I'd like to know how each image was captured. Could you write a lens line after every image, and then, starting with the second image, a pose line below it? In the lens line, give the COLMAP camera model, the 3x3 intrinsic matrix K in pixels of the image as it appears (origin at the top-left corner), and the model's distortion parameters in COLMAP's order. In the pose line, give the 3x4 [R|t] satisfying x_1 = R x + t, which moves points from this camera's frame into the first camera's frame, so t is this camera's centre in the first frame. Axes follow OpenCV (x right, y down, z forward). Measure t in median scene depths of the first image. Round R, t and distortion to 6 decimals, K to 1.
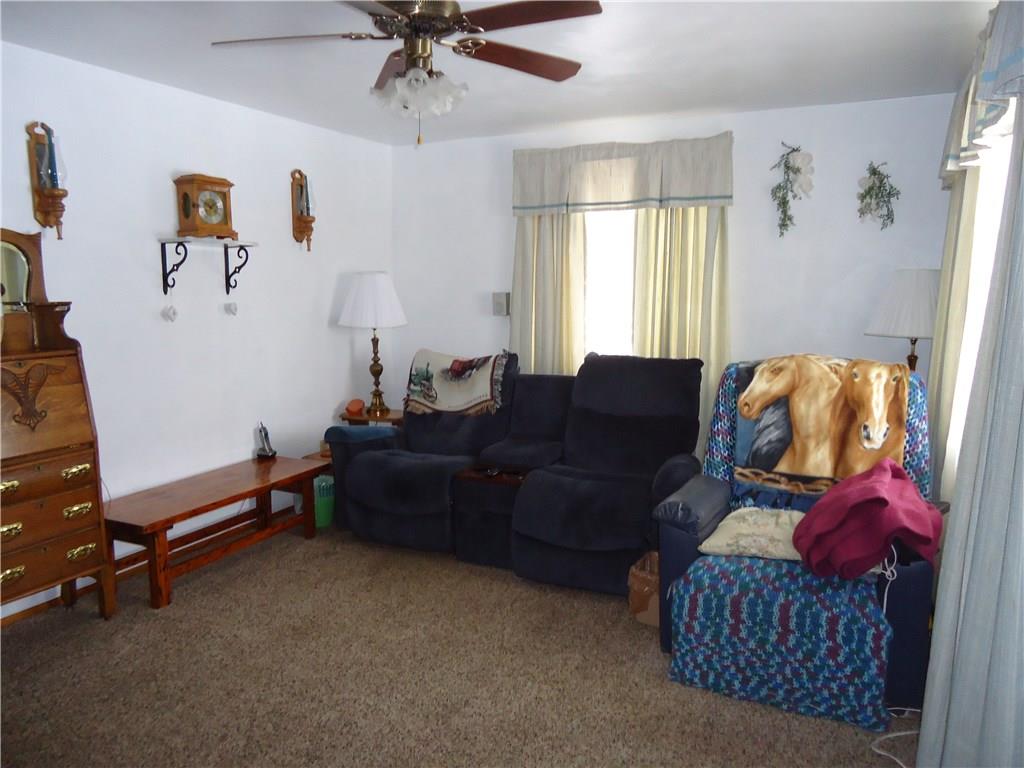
lens RADIAL K [[712.8, 0, 509.7], [0, 712.8, 392.6], [0, 0, 1]] dist [-0.041266, -0.000445]
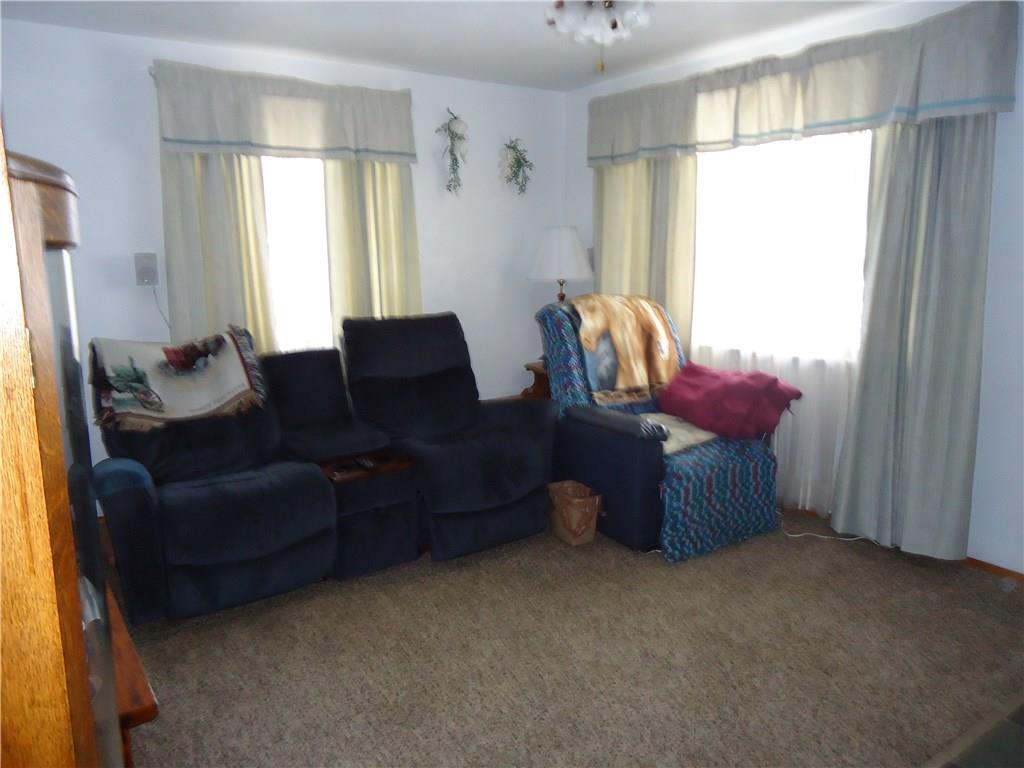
lens RADIAL K [[730.5, 0, 512.0], [0, 730.5, 384.0], [0, 0, 1]] dist [-0.027313, 0.005883]
pose [[0.492089, -0.163801, 0.854996, -0.785663], [0.138893, 0.984330, 0.108639, -0.060531], [-0.859393, 0.065293, 0.507129, 0.488700]]
